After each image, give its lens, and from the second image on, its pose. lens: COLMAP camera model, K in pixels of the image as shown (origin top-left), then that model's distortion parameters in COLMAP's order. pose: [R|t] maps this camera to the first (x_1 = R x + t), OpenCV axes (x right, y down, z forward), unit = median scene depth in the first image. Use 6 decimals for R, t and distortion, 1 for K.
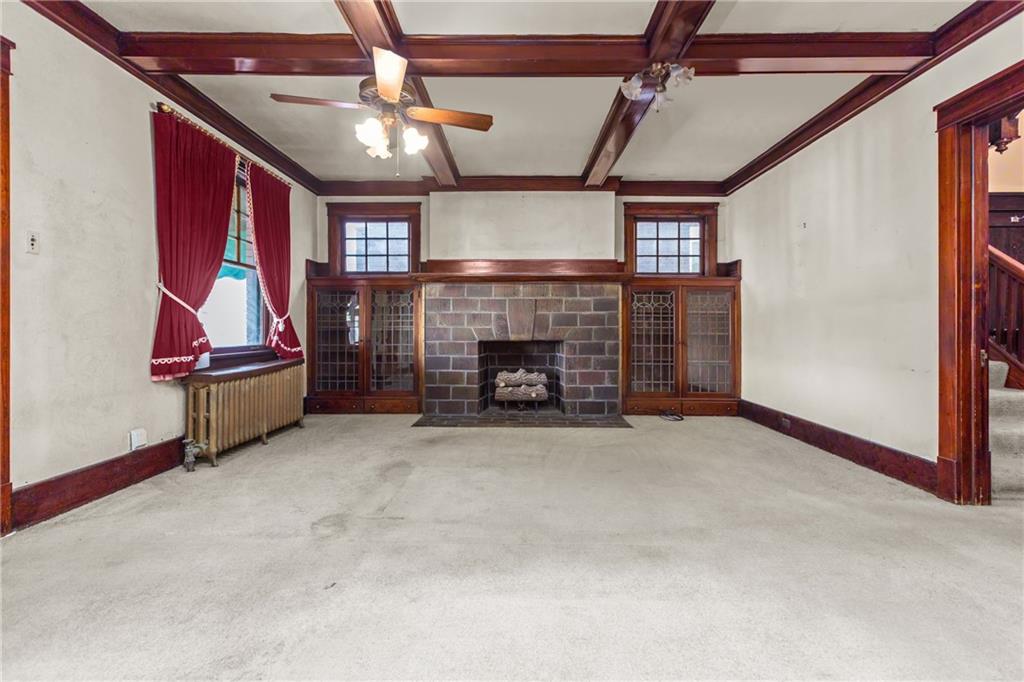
lens RADIAL K [[463.4, 0, 514.7], [0, 463.4, 327.7], [0, 0, 1]] dist [-0.003950, 0.000997]
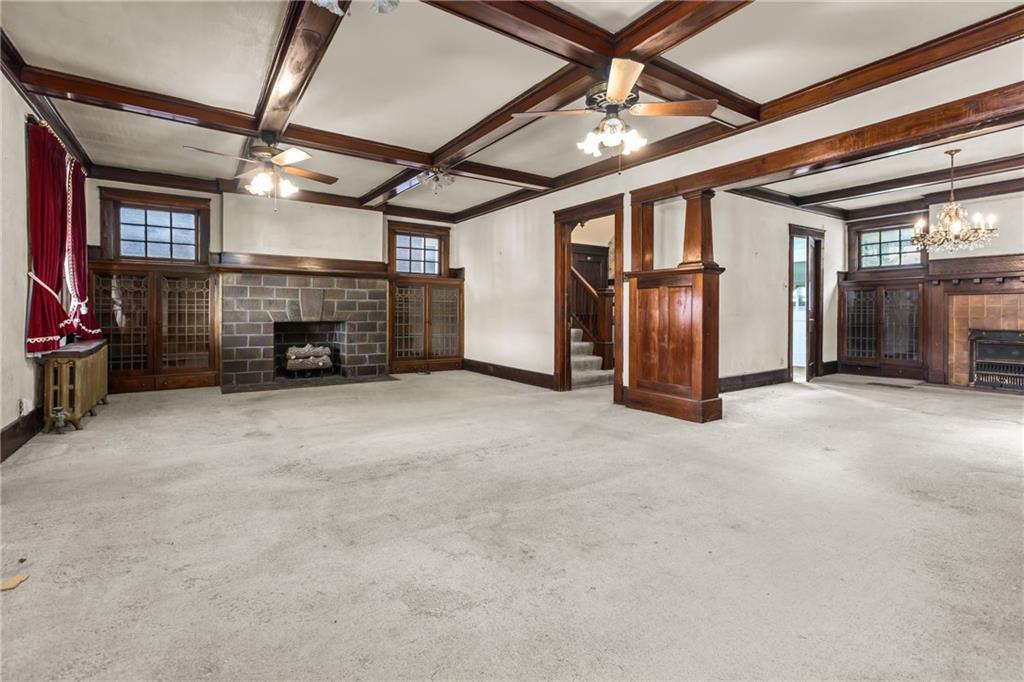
lens RADIAL K [[463.4, 0, 517.2], [0, 463.4, 313.1], [0, 0, 1]] dist [-0.003950, 0.000997]
pose [[0.817725, 0.001681, 0.575607, -0.254932], [-0.005478, 0.999973, 0.004861, -0.004527], [-0.575584, -0.007128, 0.817712, -0.362291]]
